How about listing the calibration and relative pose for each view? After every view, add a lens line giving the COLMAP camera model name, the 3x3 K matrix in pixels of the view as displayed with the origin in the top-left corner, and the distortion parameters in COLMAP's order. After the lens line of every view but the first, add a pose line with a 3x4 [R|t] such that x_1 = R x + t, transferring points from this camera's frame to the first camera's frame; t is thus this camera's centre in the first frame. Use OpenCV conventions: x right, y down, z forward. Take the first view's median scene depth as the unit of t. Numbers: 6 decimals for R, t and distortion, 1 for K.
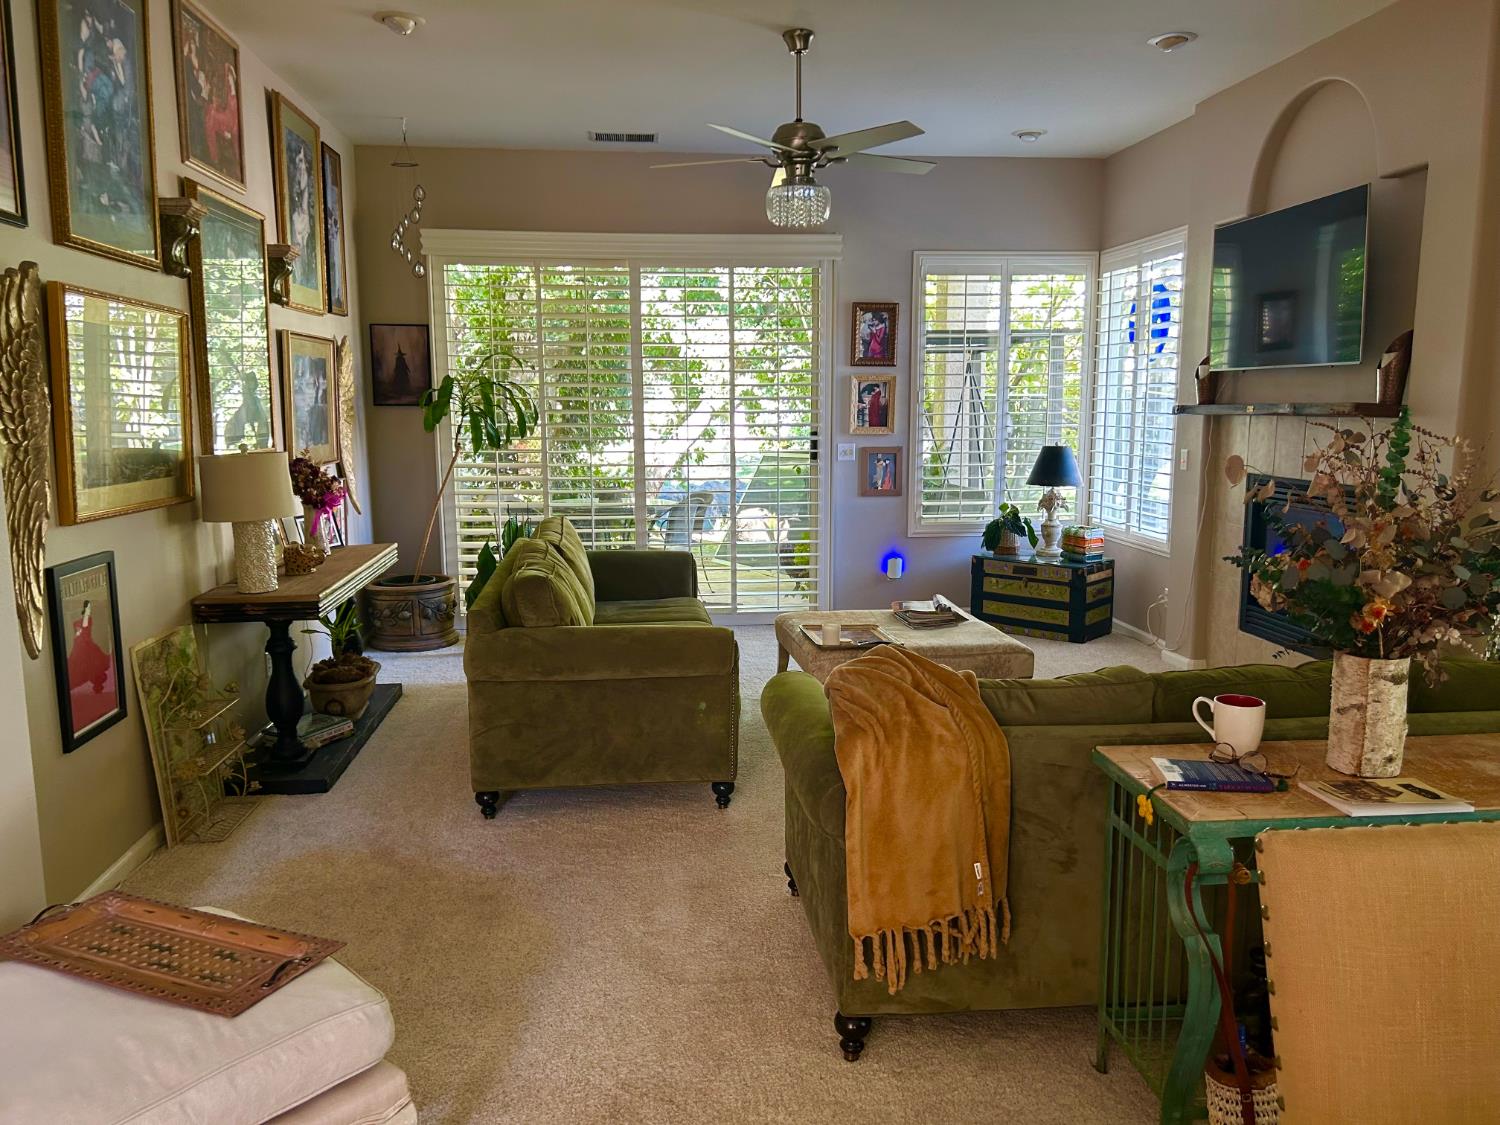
lens RADIAL K [[1118.3, 0, 744.0], [0, 1118.3, 567.5], [0, 0, 1]] dist [0.098704, -0.184404]
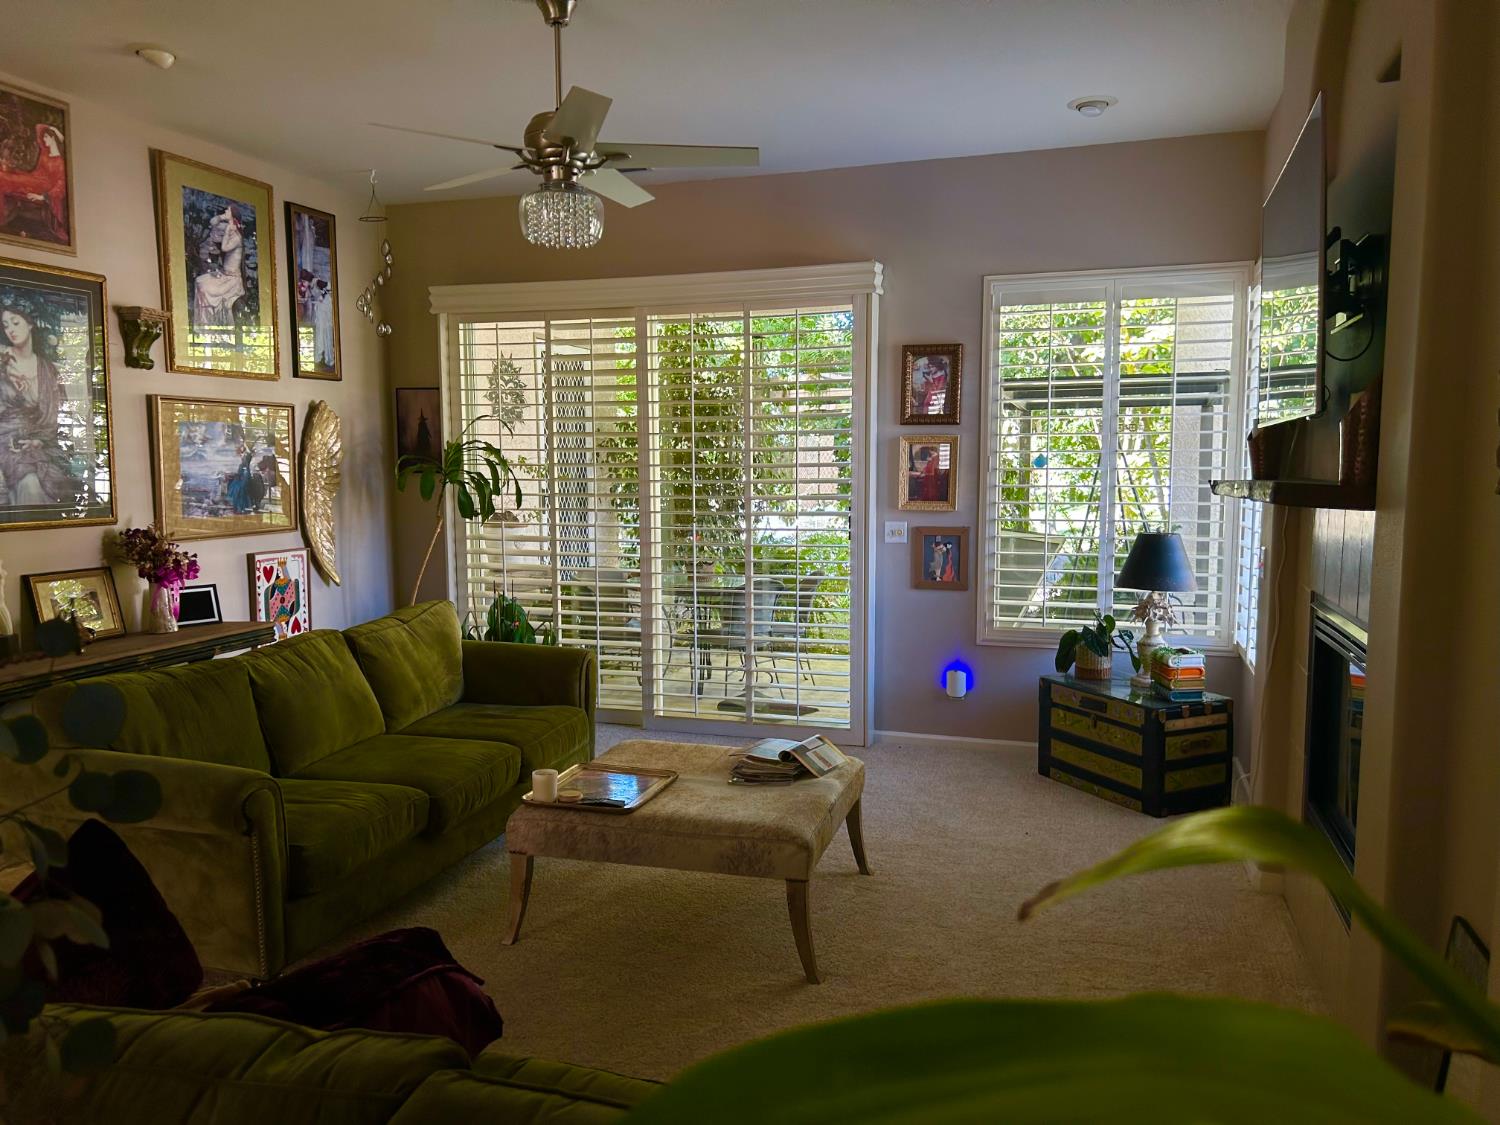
lens RADIAL K [[1127.7, 0, 745.1], [0, 1127.7, 576.8], [0, 0, 1]] dist [0.074770, -0.109475]
pose [[0.914620, 0.040963, -0.402233, 0.322002], [-0.060157, 0.997568, -0.035197, -0.038048], [0.399813, 0.056389, 0.914861, 0.234627]]
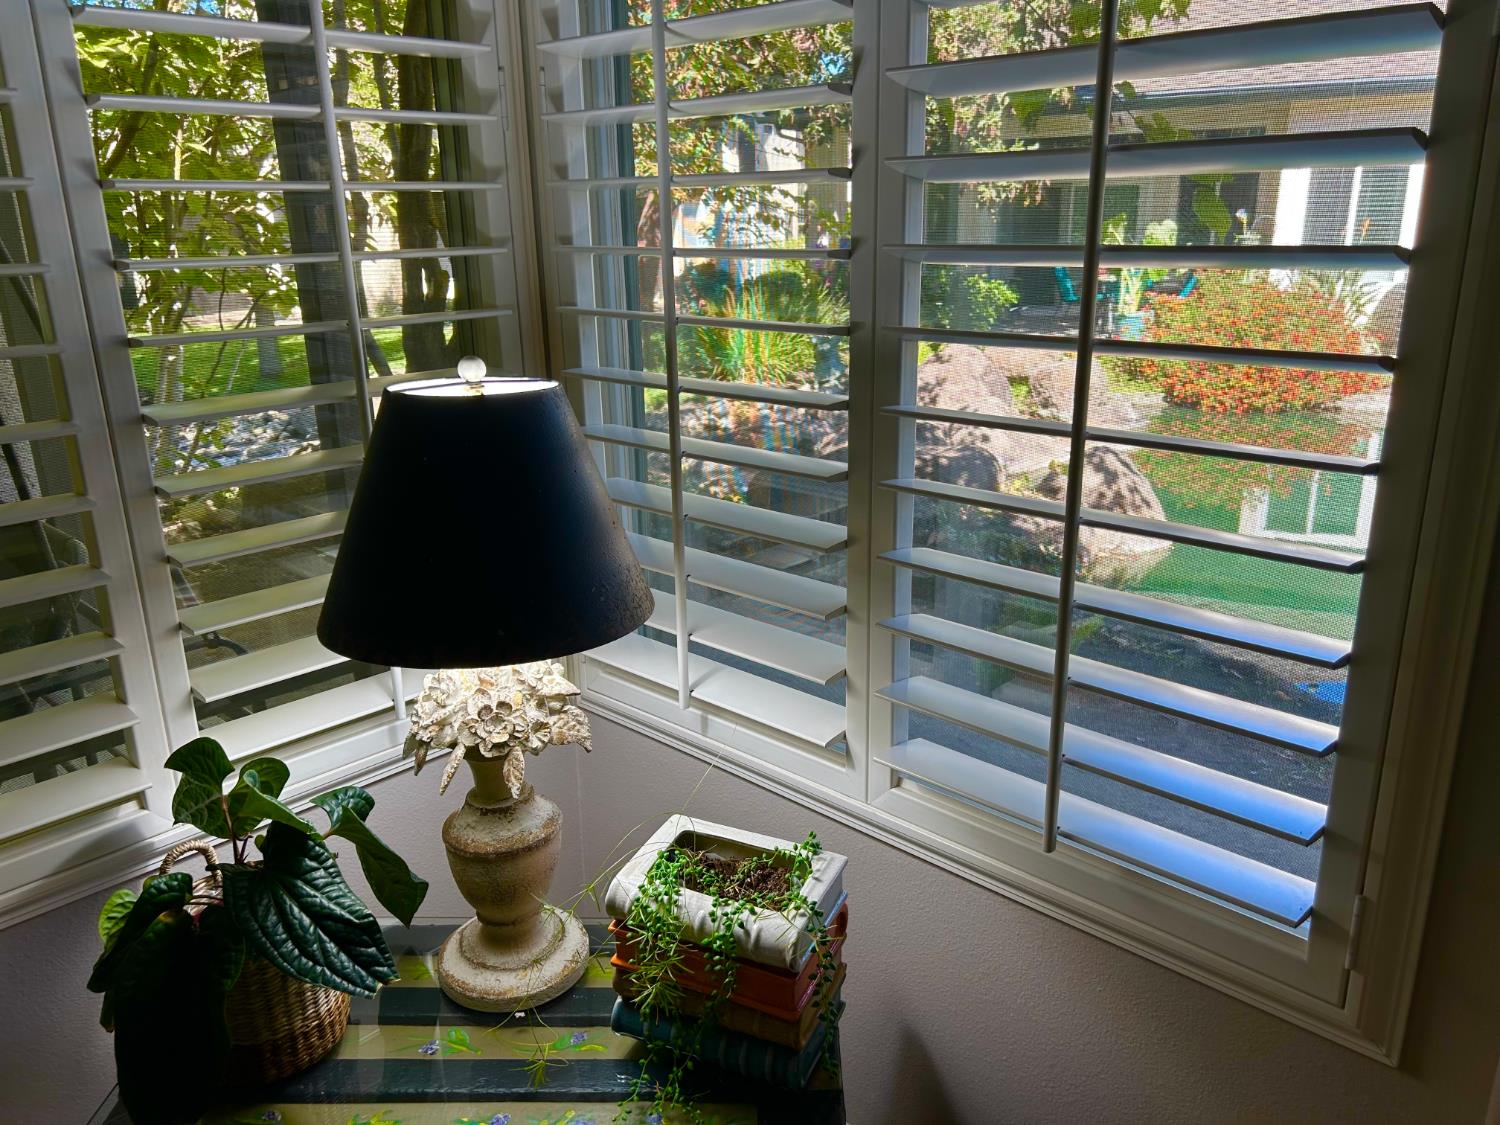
lens RADIAL K [[1126.4, 0, 750.0], [0, 1126.4, 562.5], [0, 0, 1]] dist [0.075687, -0.084893]
pose [[0.752308, -0.206094, 0.625746, 0.195691], [0.112989, 0.976099, 0.185644, -0.106035], [-0.649050, -0.068959, 0.757614, 0.830353]]
